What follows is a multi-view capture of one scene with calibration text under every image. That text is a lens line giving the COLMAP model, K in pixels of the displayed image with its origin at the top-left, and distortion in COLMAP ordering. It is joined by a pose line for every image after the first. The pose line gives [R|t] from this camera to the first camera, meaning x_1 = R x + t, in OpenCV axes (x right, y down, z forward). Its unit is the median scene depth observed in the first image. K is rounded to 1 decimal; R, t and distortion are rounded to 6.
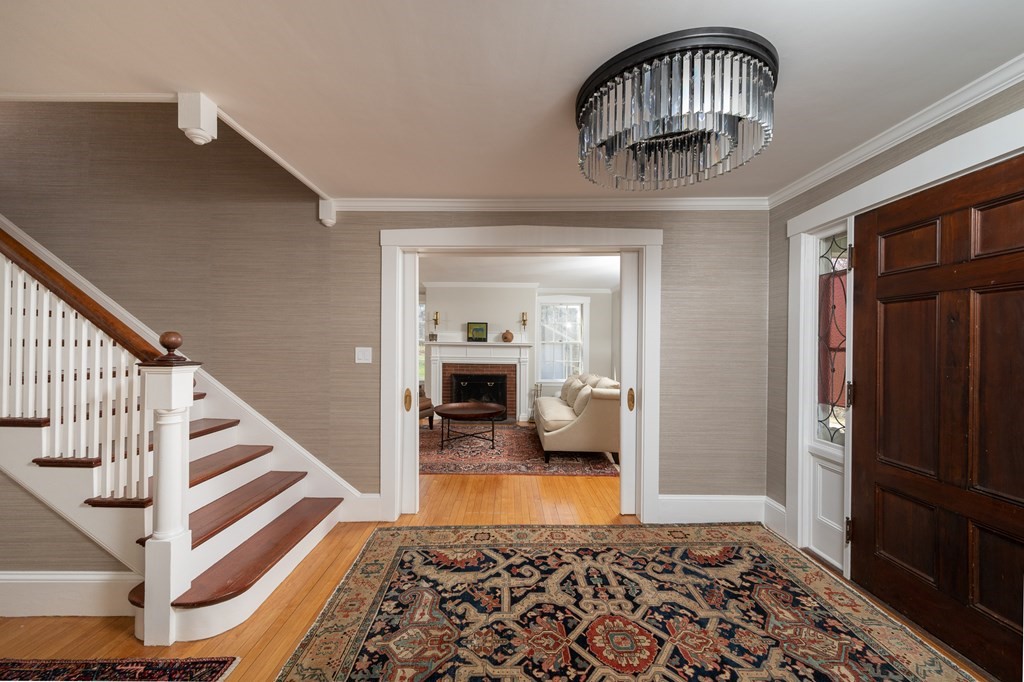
lens RADIAL K [[411.1, 0, 520.2], [0, 411.1, 345.4], [0, 0, 1]] dist [-0.000331, -0.000091]
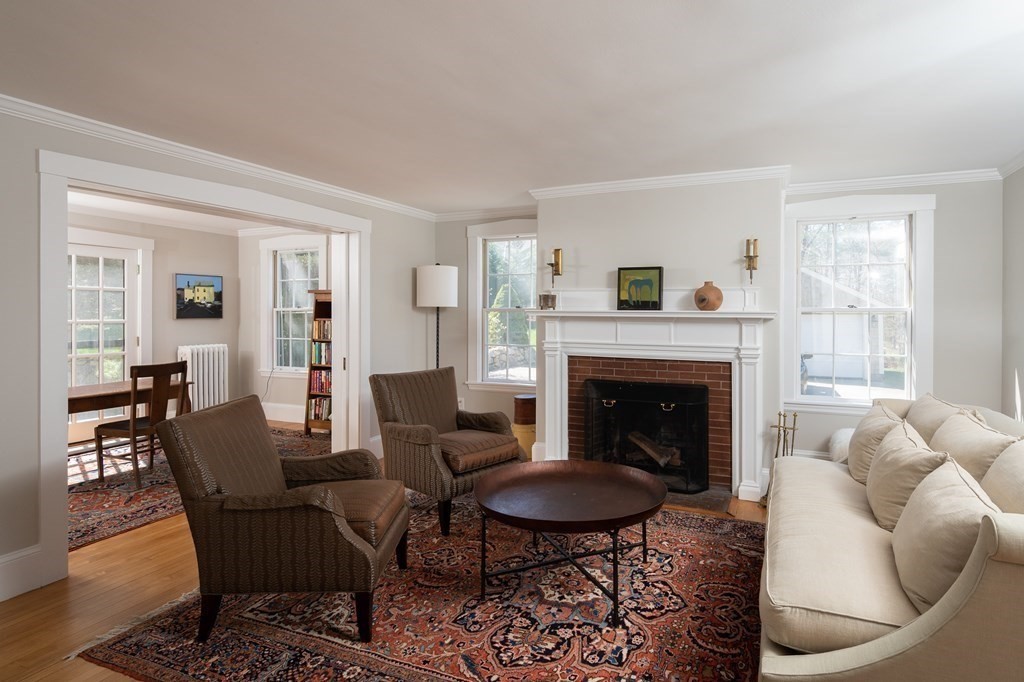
lens RADIAL K [[549.8, 0, 552.8], [0, 549.8, 317.6], [0, 0, 1]] dist [-0.001515, 0.000650]
pose [[0.915444, -0.005299, -0.402409, 0.050759], [0.007405, 0.999966, 0.003678, -0.003366], [0.402376, -0.006347, 0.915452, 0.413824]]
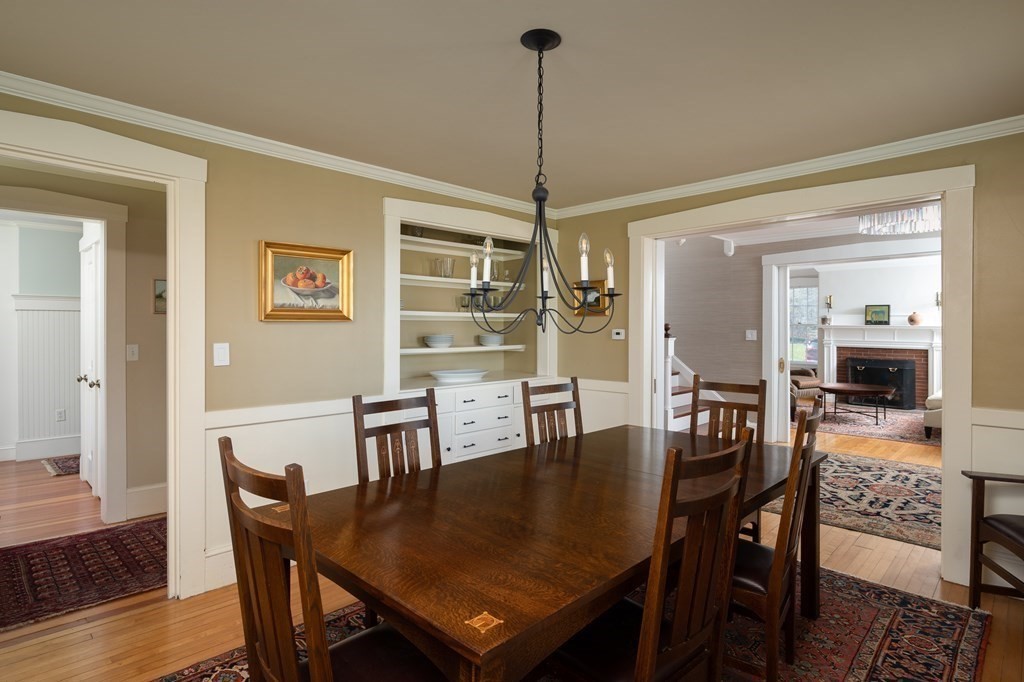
lens RADIAL K [[549.8, 0, 514.6], [0, 549.8, 333.5], [0, 0, 1]] dist [-0.001515, 0.000650]
pose [[0.702902, 0.001891, -0.711284, 0.212344], [0.002521, 0.999984, 0.005150, 0.001796], [0.711282, -0.005413, 0.702886, -0.498394]]
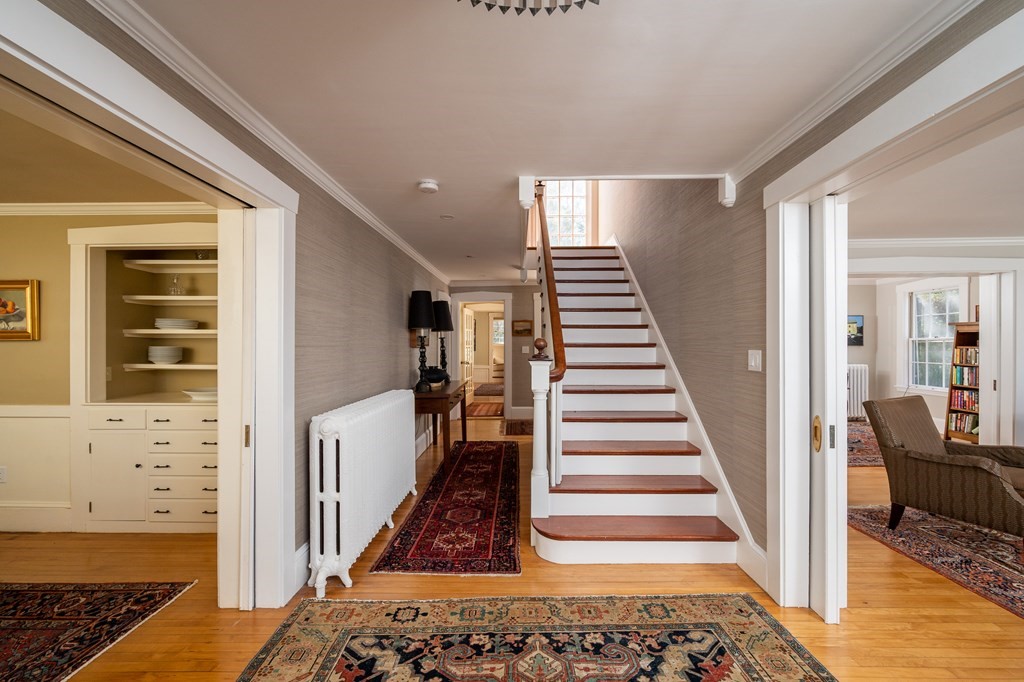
lens RADIAL K [[420.6, 0, 509.8], [0, 420.6, 341.9], [0, 0, 1]] dist [-0.001199, -0.000018]
pose [[-0.038840, -0.010292, -0.999192, 0.179848], [-0.001161, 0.999947, -0.010254, -0.001261], [0.999245, 0.000762, -0.038850, 0.249865]]
